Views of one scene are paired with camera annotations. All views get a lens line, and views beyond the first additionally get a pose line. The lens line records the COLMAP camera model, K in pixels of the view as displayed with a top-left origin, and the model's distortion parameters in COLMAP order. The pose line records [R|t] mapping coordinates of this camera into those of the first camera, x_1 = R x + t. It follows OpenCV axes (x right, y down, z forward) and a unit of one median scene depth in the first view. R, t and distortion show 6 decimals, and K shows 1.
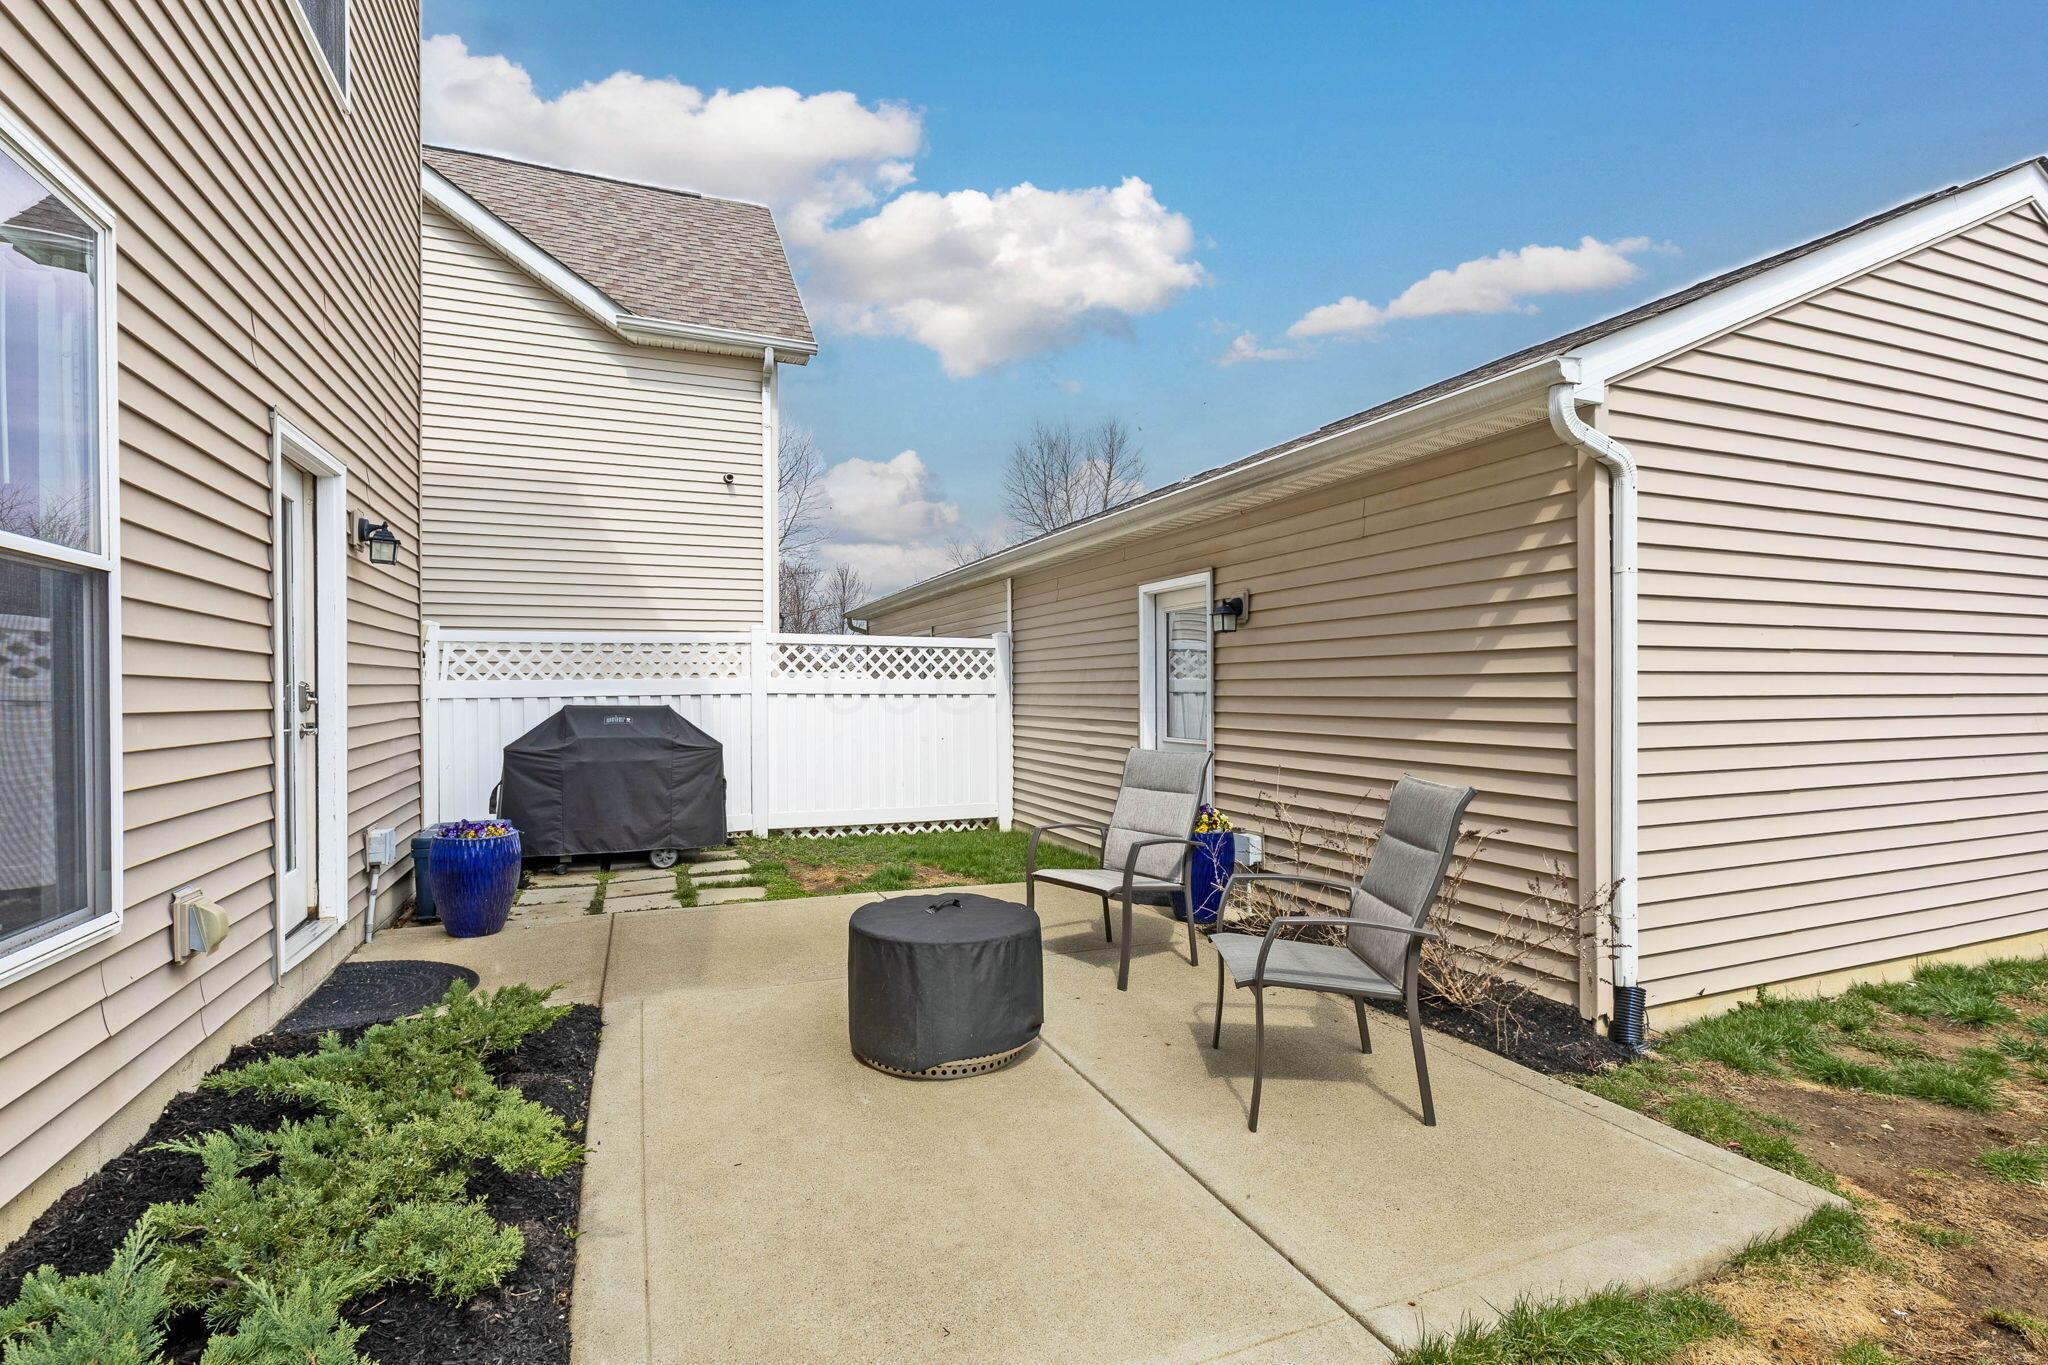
lens RADIAL K [[941.2, 0, 1017.8], [0, 941.2, 684.5], [0, 0, 1]] dist [0.003189, 0.000062]
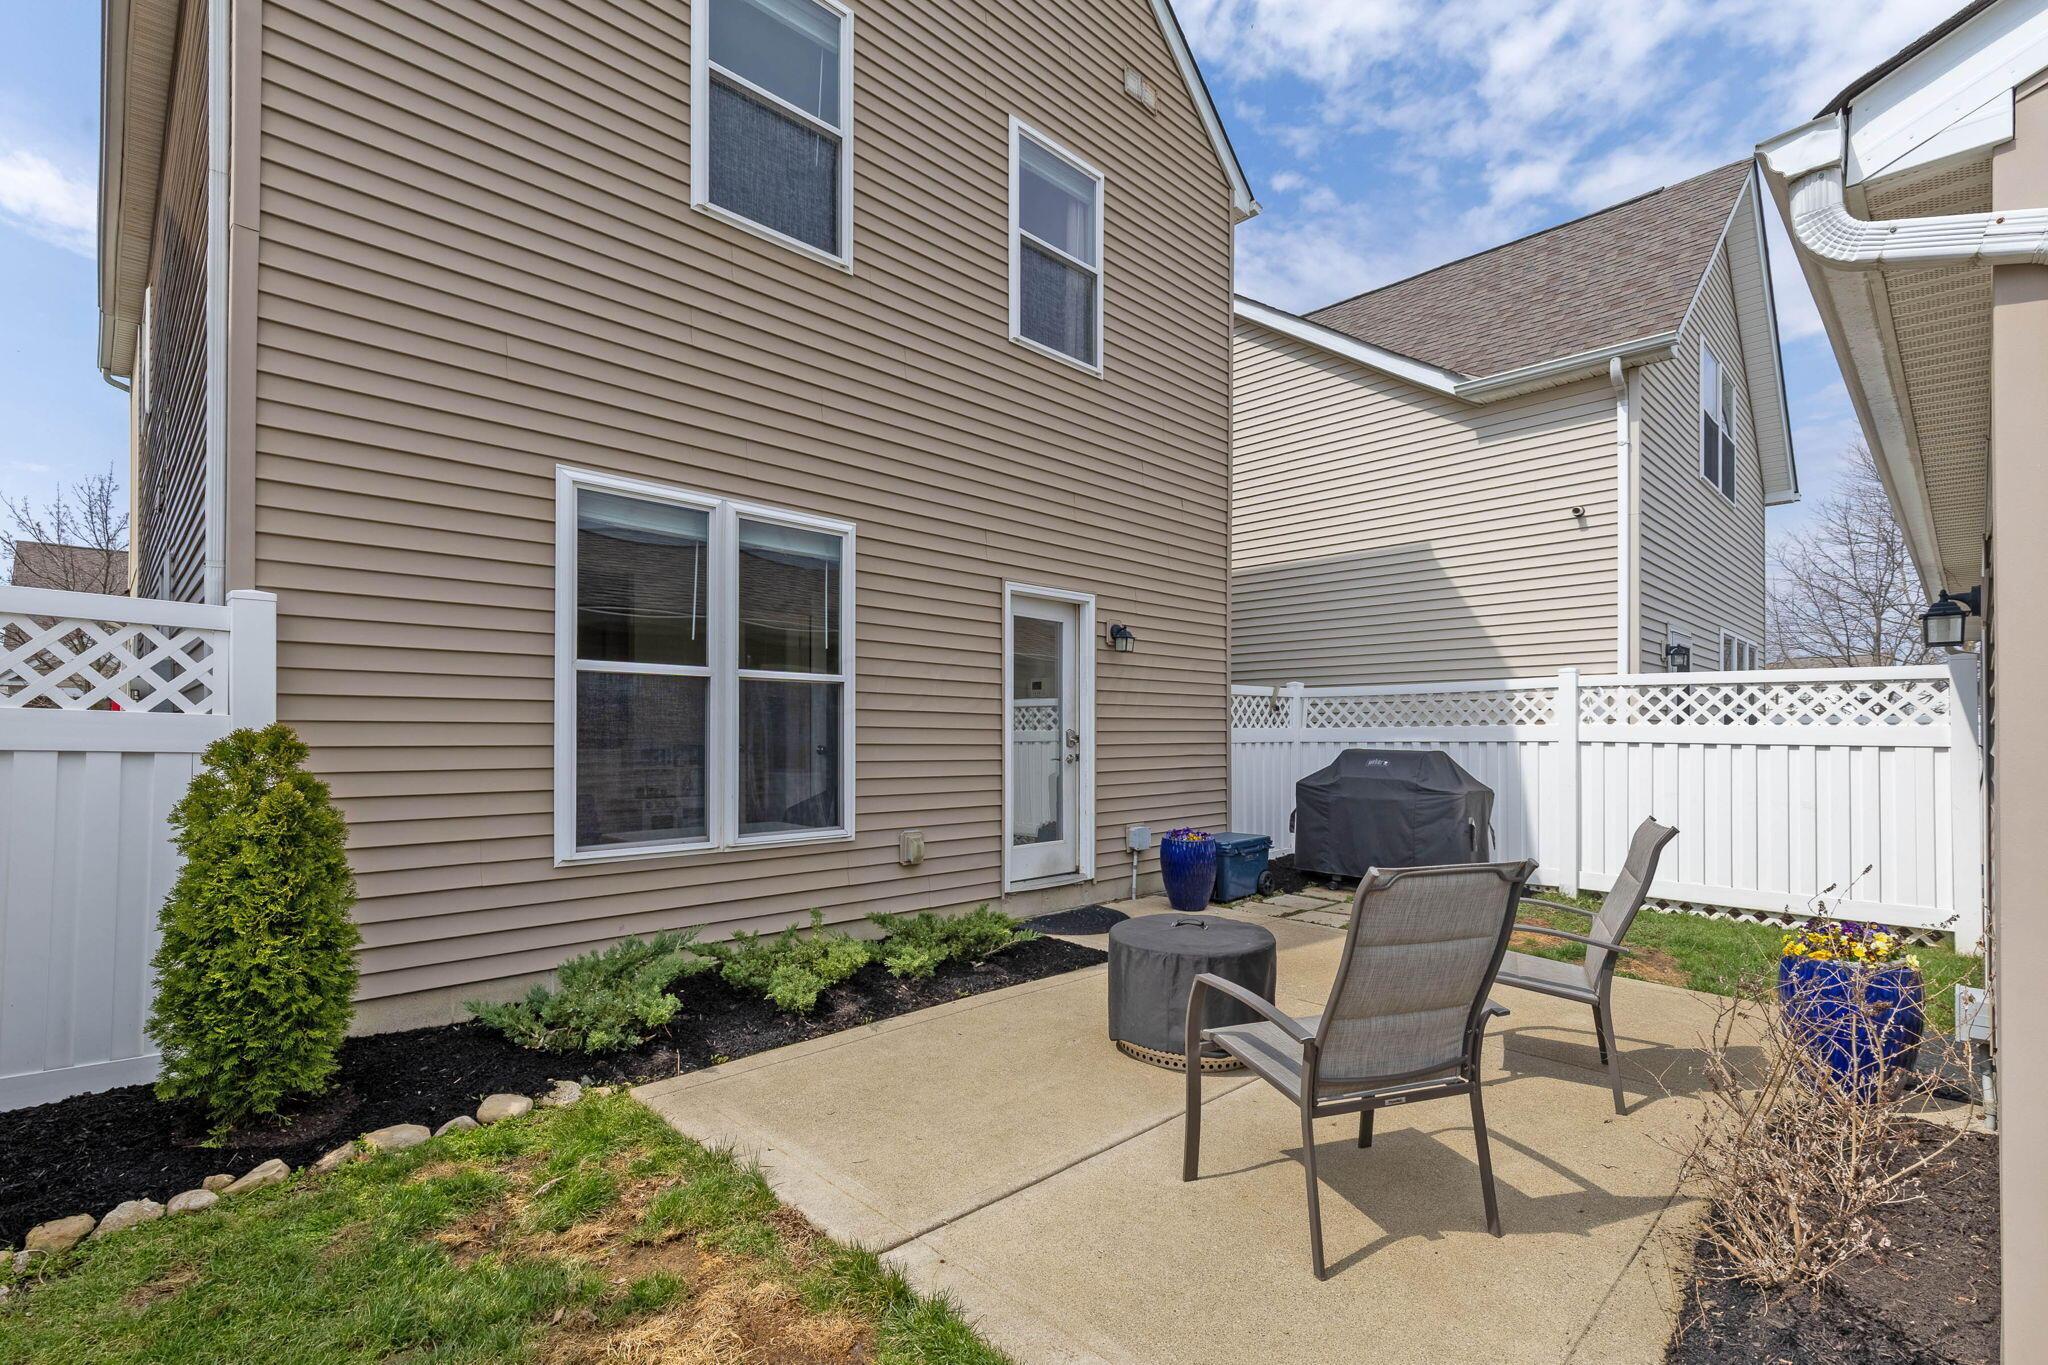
lens RADIAL K [[941.2, 0, 1055.1], [0, 941.2, 728.8], [0, 0, 1]] dist [0.003189, 0.000062]
pose [[0.392436, -0.001136, -0.919779, 0.457542], [-0.003306, 0.999991, -0.002646, 0.001363], [0.919773, 0.004079, 0.392429, 0.199805]]
